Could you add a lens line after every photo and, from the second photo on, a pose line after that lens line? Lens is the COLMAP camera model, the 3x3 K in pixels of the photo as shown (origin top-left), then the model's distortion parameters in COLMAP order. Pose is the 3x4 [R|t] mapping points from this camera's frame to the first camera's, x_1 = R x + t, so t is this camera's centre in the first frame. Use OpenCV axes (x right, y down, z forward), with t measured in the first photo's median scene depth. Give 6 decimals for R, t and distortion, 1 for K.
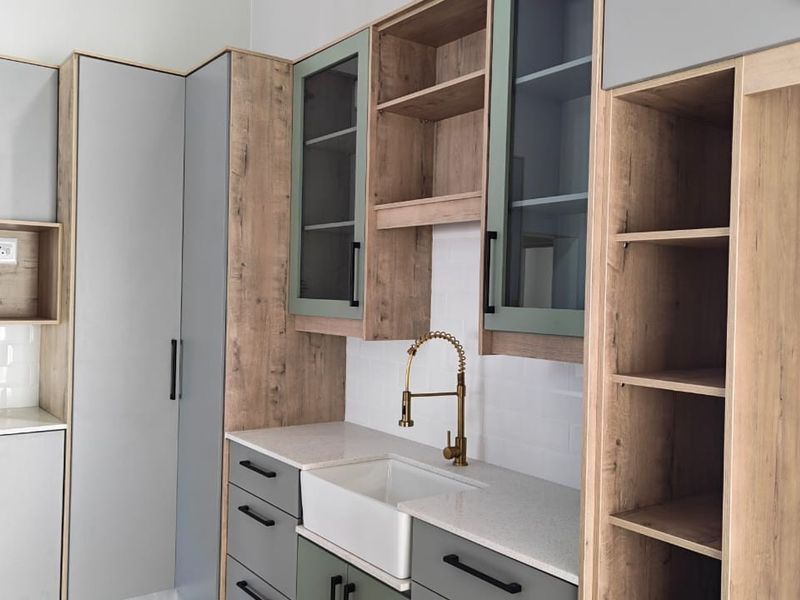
lens RADIAL K [[727.1, 0, 400.0], [0, 727.1, 300.0], [0, 0, 1]] dist [0.090065, -0.126757]
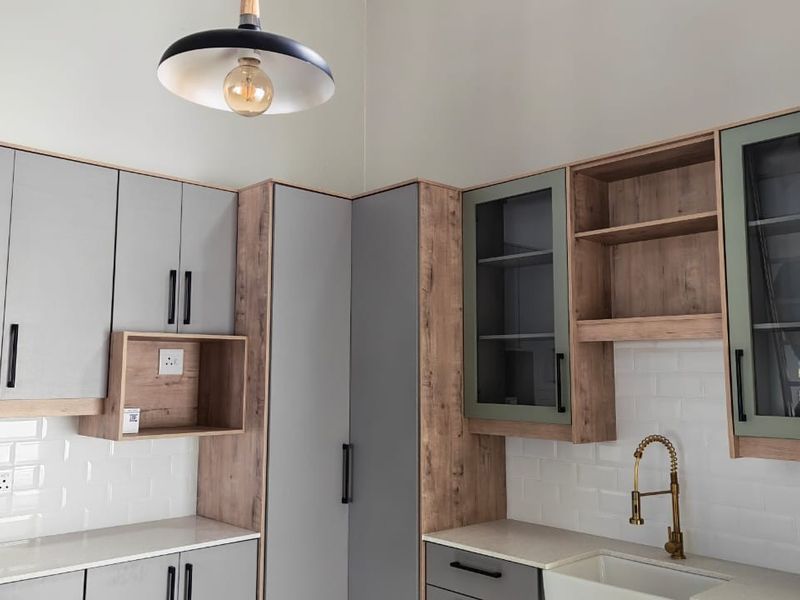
lens RADIAL K [[727.1, 0, 400.0], [0, 727.1, 300.0], [0, 0, 1]] dist [0.090065, -0.126757]
pose [[0.992478, -0.005976, 0.122273, -0.393915], [0.019551, 0.993726, -0.110119, -0.038266], [-0.120848, 0.111682, 0.986369, -0.070792]]
